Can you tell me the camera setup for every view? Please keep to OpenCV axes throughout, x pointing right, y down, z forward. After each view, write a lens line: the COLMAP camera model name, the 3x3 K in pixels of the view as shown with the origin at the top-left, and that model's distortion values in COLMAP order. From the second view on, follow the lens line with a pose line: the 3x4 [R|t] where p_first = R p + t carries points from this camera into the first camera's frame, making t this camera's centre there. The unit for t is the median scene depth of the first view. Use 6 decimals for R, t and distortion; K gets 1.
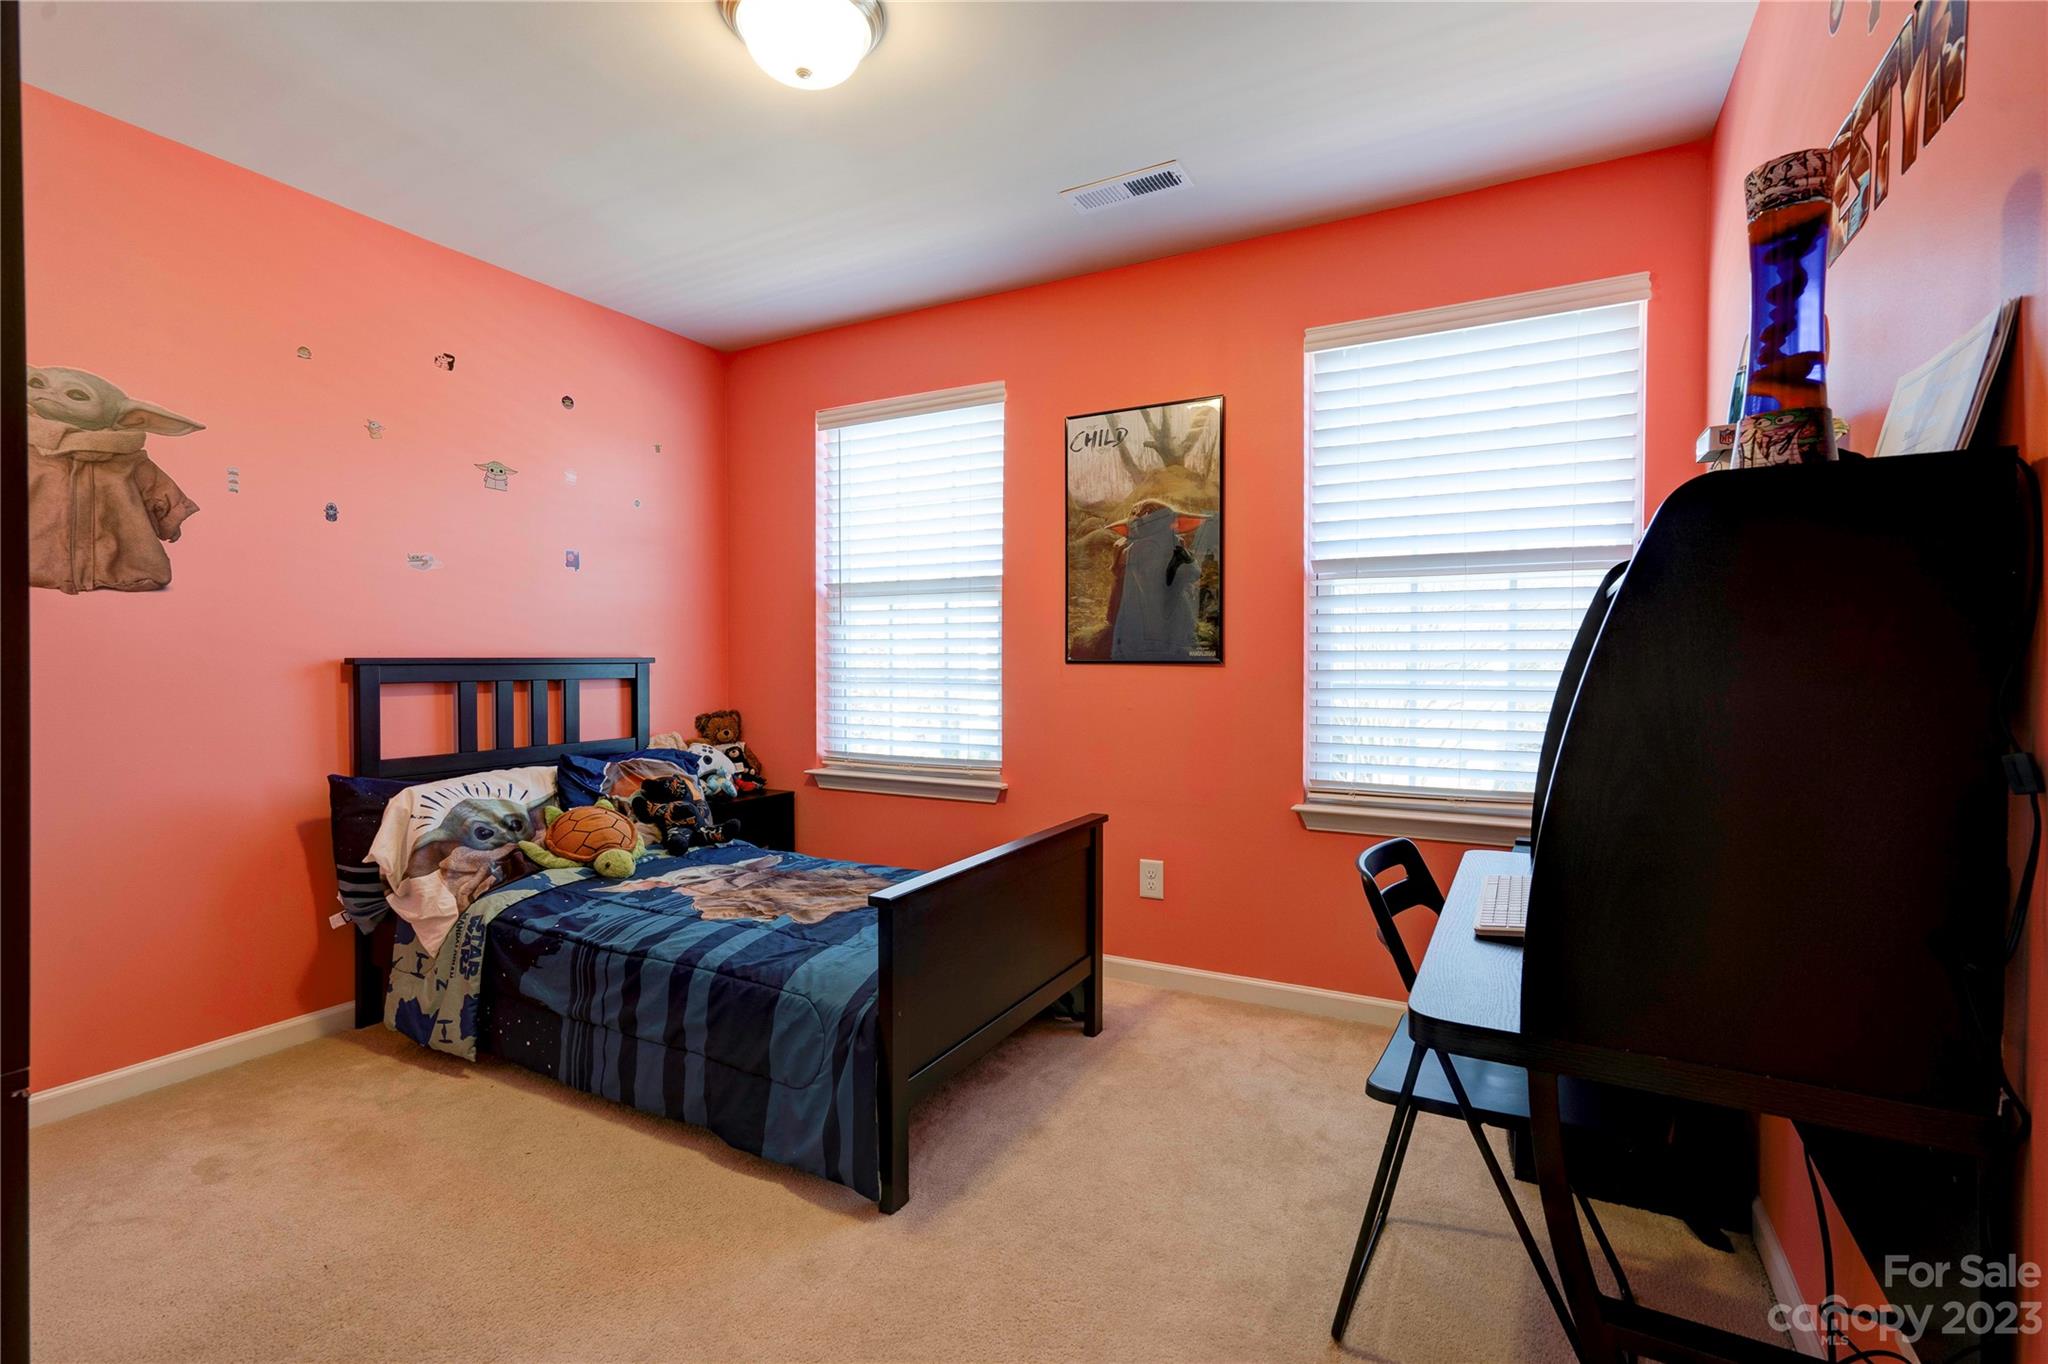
lens RADIAL K [[934.3, 0, 1010.7], [0, 934.3, 676.6], [0, 0, 1]] dist [-0.012835, 0.020377]
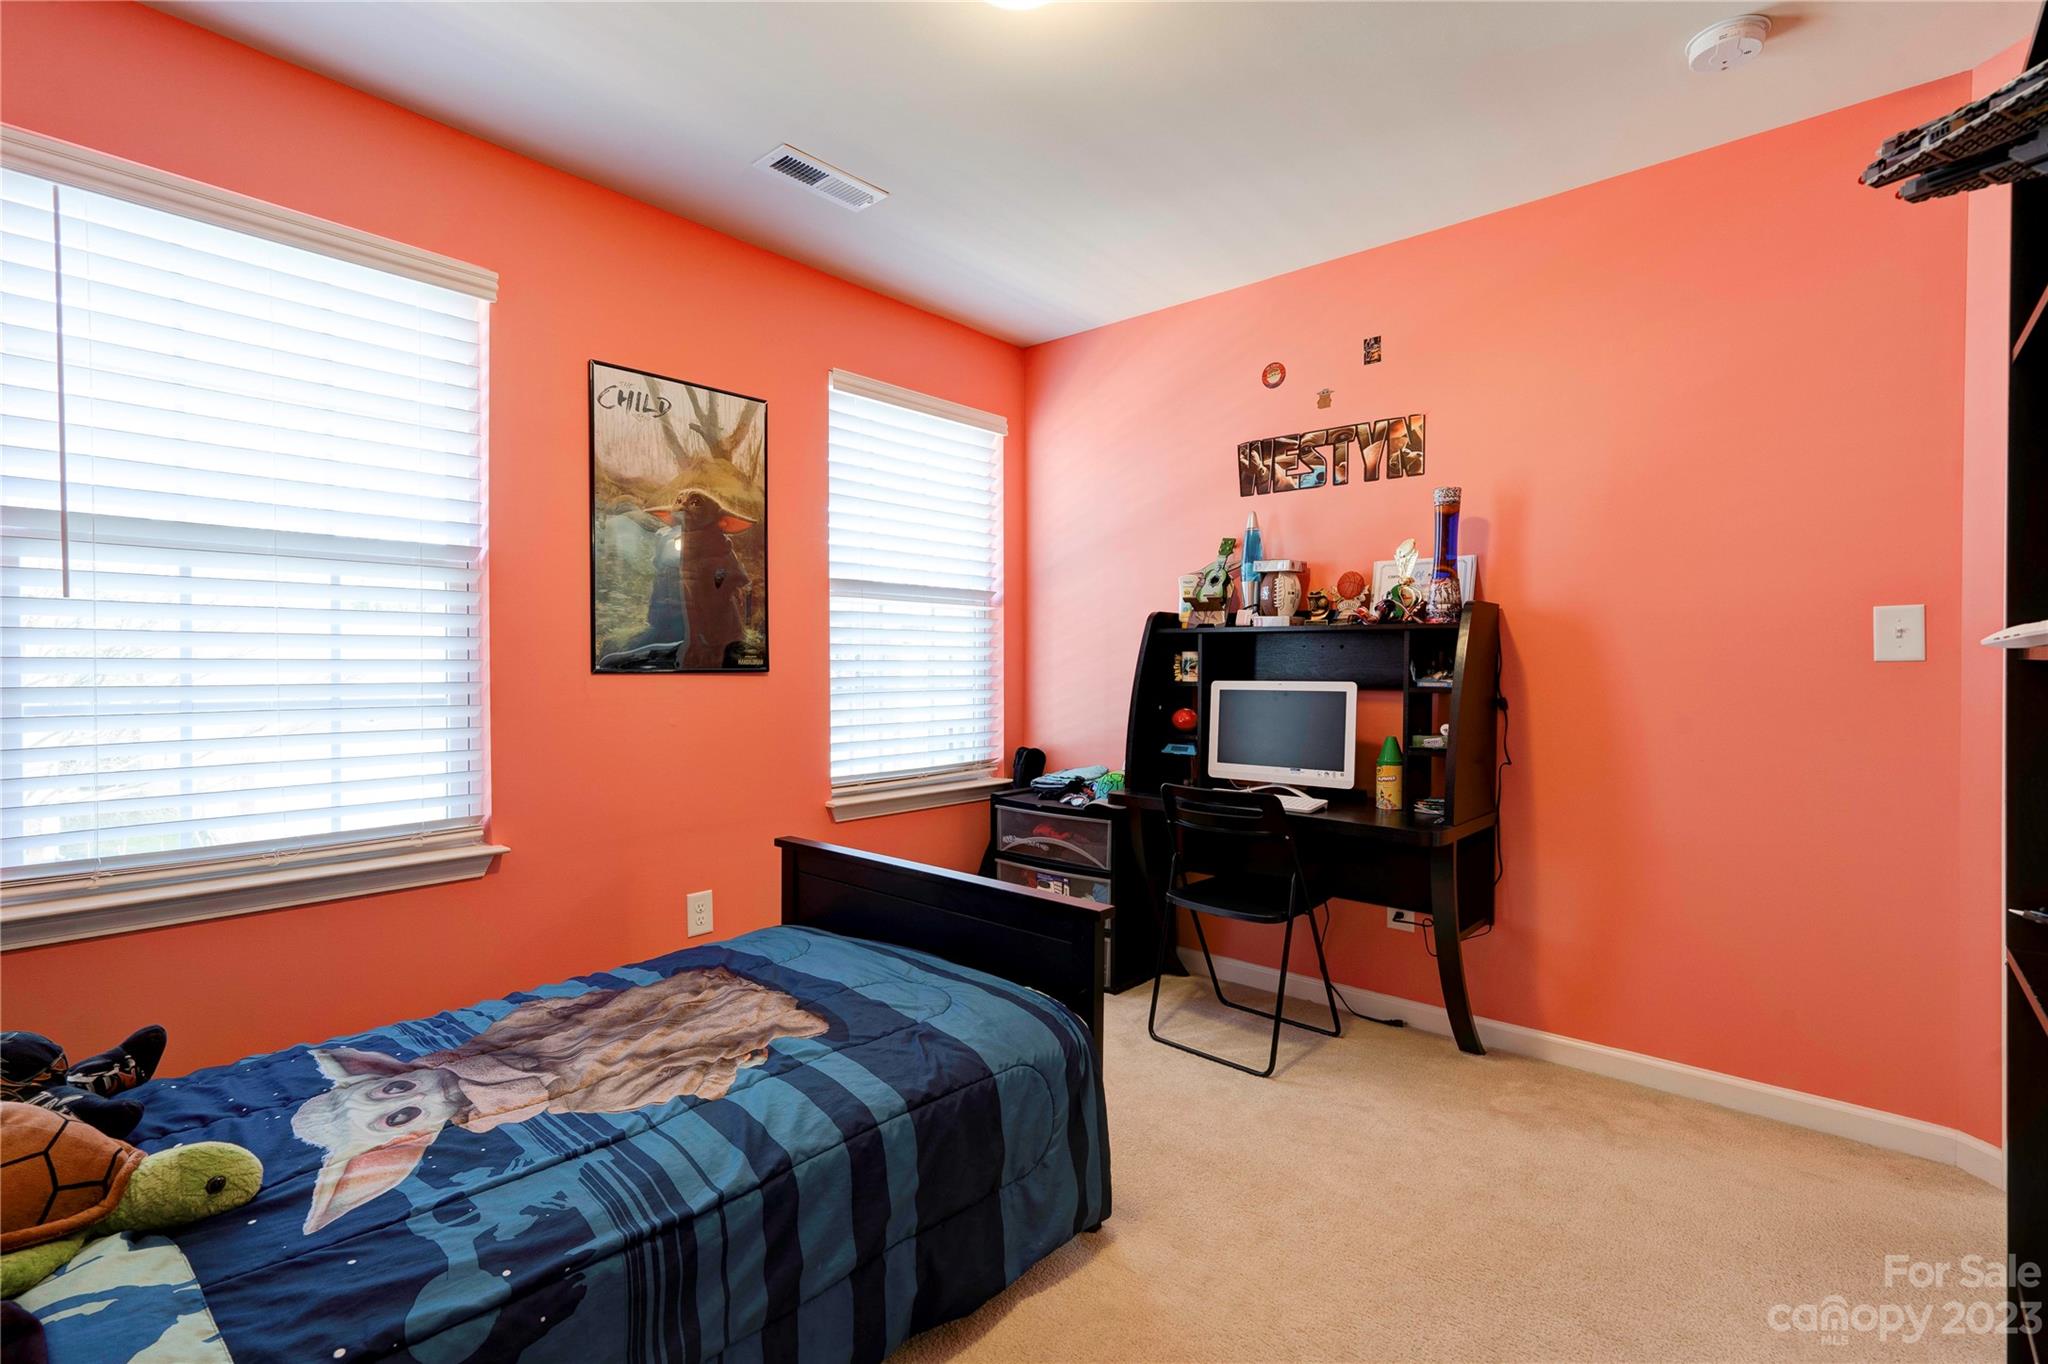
lens RADIAL K [[939.4, 0, 1014.5], [0, 939.4, 675.5], [0, 0, 1]] dist [0.004153, 0.006258]
pose [[0.231891, -0.013064, 0.972654, -0.660256], [0.015842, 0.999828, 0.009652, -0.015184], [-0.972613, 0.013170, 0.232058, 0.497328]]
